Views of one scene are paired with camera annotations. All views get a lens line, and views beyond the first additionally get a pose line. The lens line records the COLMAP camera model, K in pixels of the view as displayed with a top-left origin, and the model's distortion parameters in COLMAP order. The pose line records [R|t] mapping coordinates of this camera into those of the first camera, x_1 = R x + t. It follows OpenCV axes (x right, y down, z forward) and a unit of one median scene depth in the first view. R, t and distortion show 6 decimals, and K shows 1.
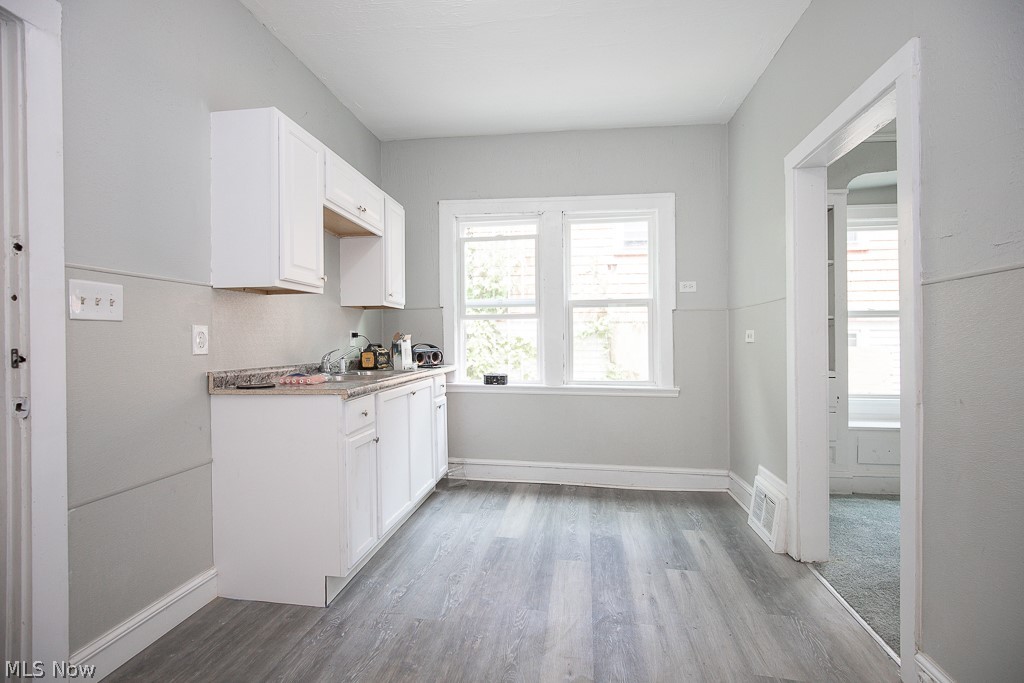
lens RADIAL K [[473.0, 0, 511.2], [0, 473.0, 344.5], [0, 0, 1]] dist [-0.001176, 0.000139]
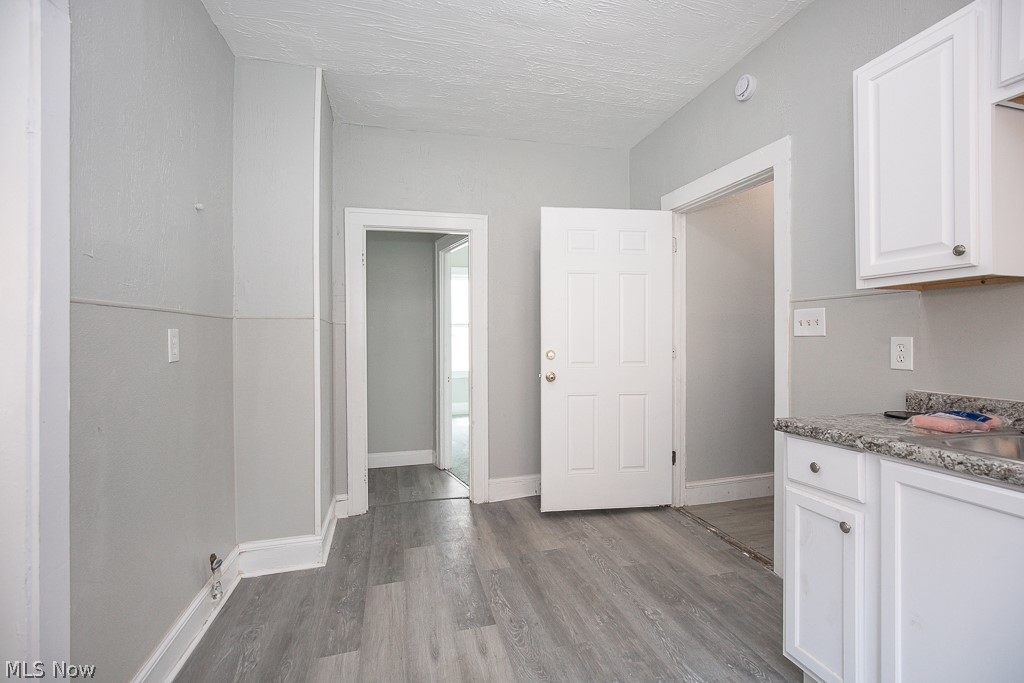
lens RADIAL K [[467.3, 0, 511.4], [0, 467.3, 337.4], [0, 0, 1]] dist [-0.017199, -0.000190]
pose [[-0.921909, 0.007687, -0.387329, 0.325207], [0.005384, 0.999961, 0.007031, -0.044184], [0.387368, 0.004396, -0.921915, 1.361120]]
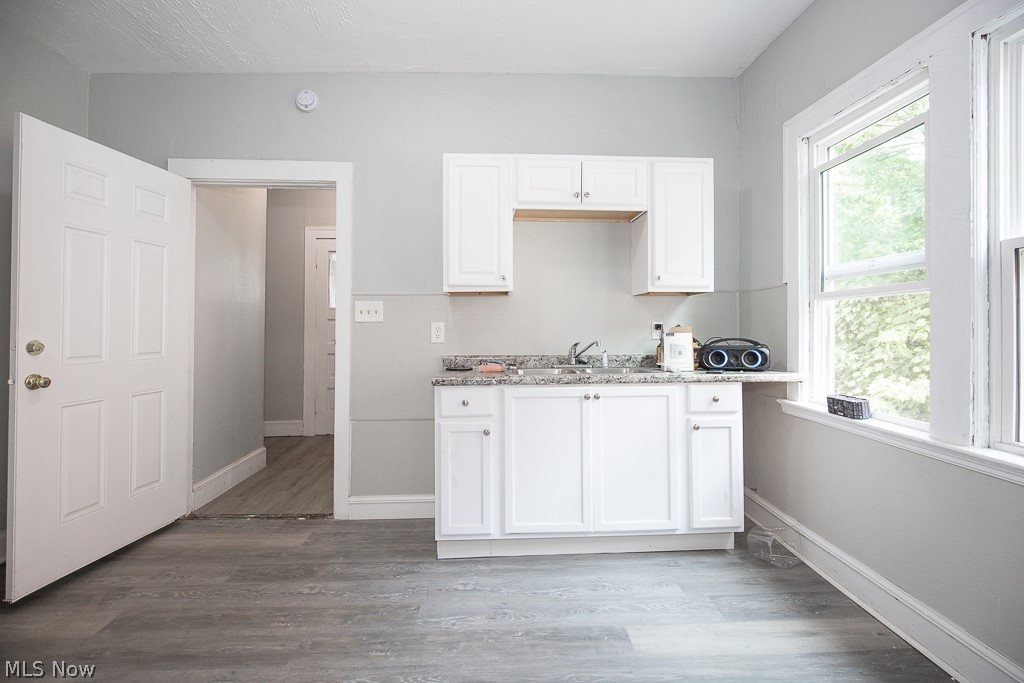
lens RADIAL K [[477.7, 0, 509.9], [0, 477.7, 321.7], [0, 0, 1]] dist [-0.007699, 0.000753]
pose [[0.178994, -0.007327, -0.983823, 0.736589], [-0.007110, 0.999937, -0.008740, -0.029073], [0.983824, 0.008559, 0.178930, 0.856631]]
